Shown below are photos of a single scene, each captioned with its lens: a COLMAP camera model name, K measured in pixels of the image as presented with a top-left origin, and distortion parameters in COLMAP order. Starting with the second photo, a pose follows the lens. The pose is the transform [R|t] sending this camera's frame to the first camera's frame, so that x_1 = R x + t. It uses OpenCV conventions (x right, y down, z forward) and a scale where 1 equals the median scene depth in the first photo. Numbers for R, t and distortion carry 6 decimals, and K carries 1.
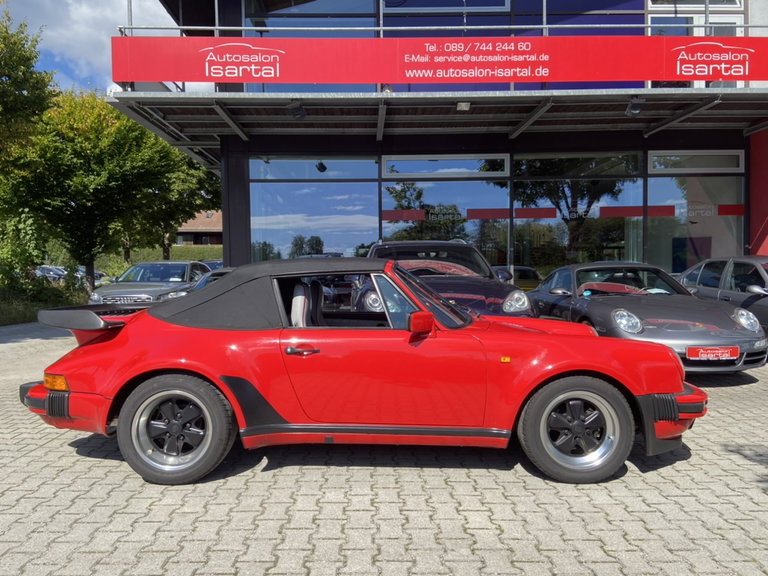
lens RADIAL K [[583.6, 0, 377.9], [0, 583.6, 278.4], [0, 0, 1]] dist [0.132813, -0.179180]
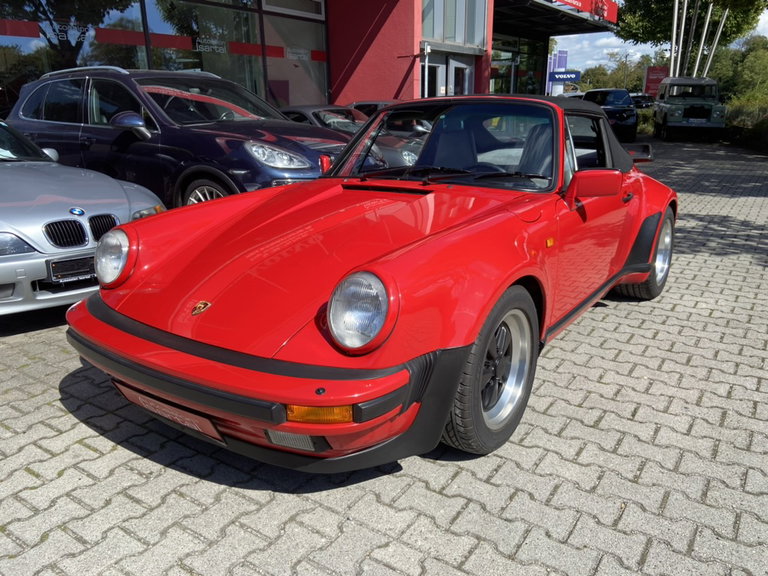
lens RADIAL K [[583.6, 0, 377.9], [0, 583.6, 278.4], [0, 0, 1]] dist [0.132813, -0.179180]
pose [[0.575714, -0.229131, 0.784890, -0.353798], [0.020145, 0.963616, 0.266530, -0.005769], [-0.817403, -0.137634, 0.559383, 0.242952]]
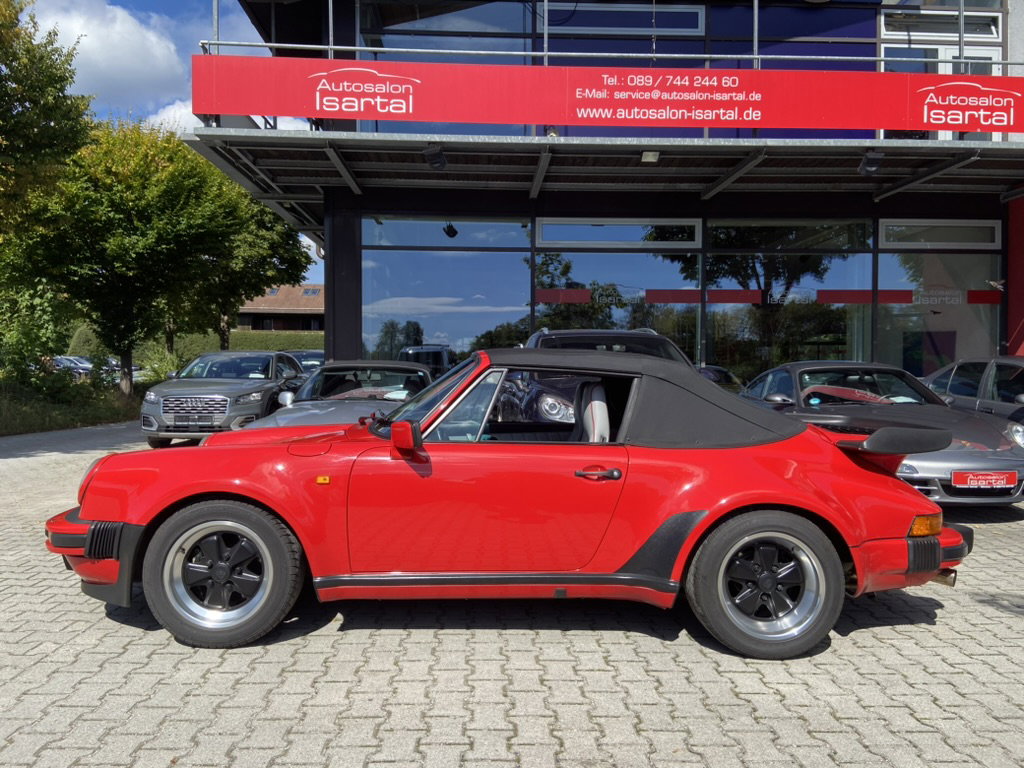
lens RADIAL K [[778.7, 0, 515.5], [0, 778.7, 366.4], [0, 0, 1]] dist [0.123913, -0.163000]
pose [[0.999415, 0.015493, 0.030502, -0.052022], [-0.014987, 0.999747, -0.016771, 0.002158], [-0.030754, 0.016304, 0.999394, -0.015600]]
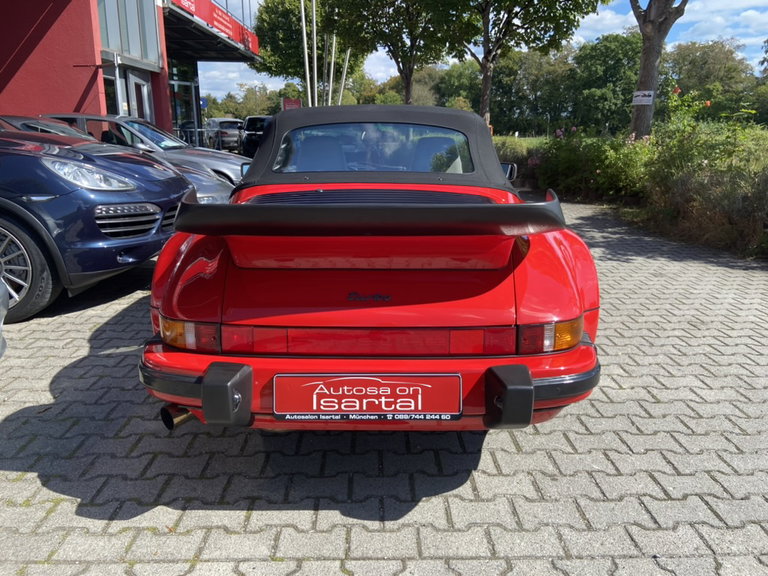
lens RADIAL K [[583.6, 0, 377.9], [0, 583.6, 278.4], [0, 0, 1]] dist [0.132813, -0.179180]
pose [[0.002675, -0.233956, 0.972244, -0.373843], [0.006313, 0.972232, 0.233936, 0.001551], [-0.999976, 0.005512, 0.004078, 0.419713]]
